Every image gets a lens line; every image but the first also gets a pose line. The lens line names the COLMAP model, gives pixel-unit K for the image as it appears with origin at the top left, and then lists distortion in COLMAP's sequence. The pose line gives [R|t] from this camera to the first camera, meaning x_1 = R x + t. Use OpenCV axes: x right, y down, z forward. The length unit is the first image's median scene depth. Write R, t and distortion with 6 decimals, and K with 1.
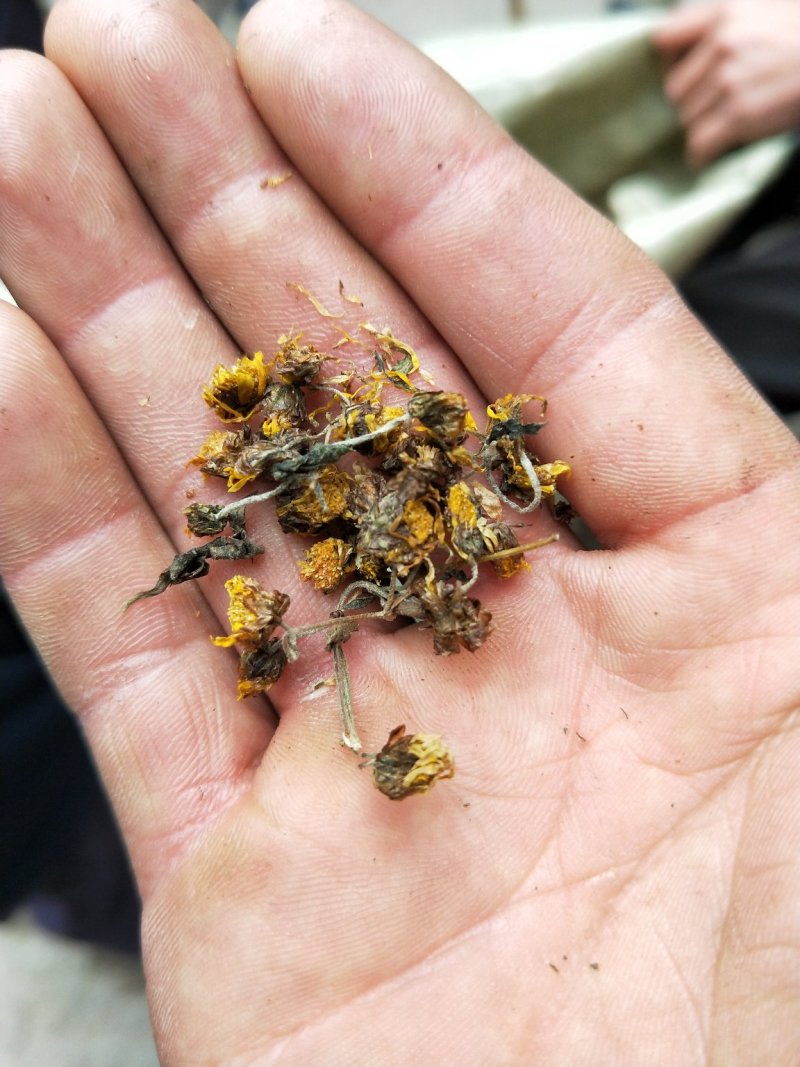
lens RADIAL K [[914.7, 0, 400.0], [0, 914.7, 533.5], [0, 0, 1]] dist [-0.079260, -0.111414]
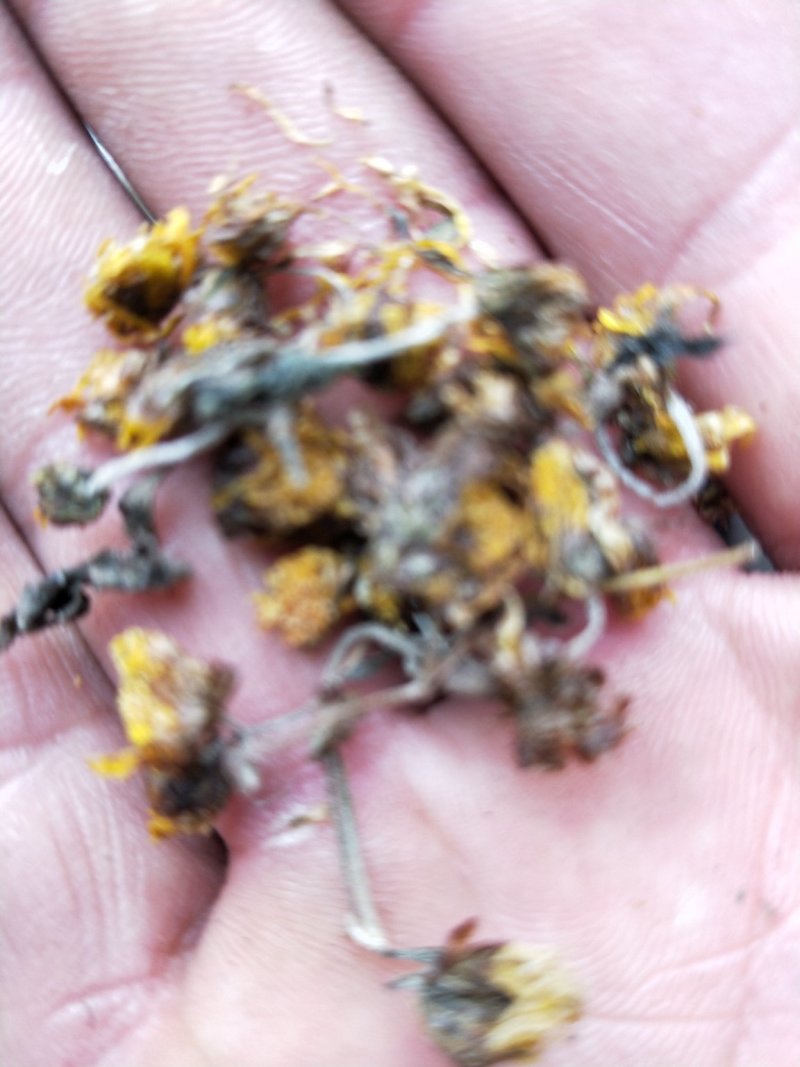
lens RADIAL K [[833.4, 0, 401.0], [0, 833.4, 621.0], [0, 0, 1]] dist [-0.059540, -0.073509]
pose [[0.998044, -0.005782, 0.062240, -0.055455], [-0.002021, 0.992208, 0.124578, -0.014045], [-0.062475, -0.124460, 0.990256, 0.504782]]
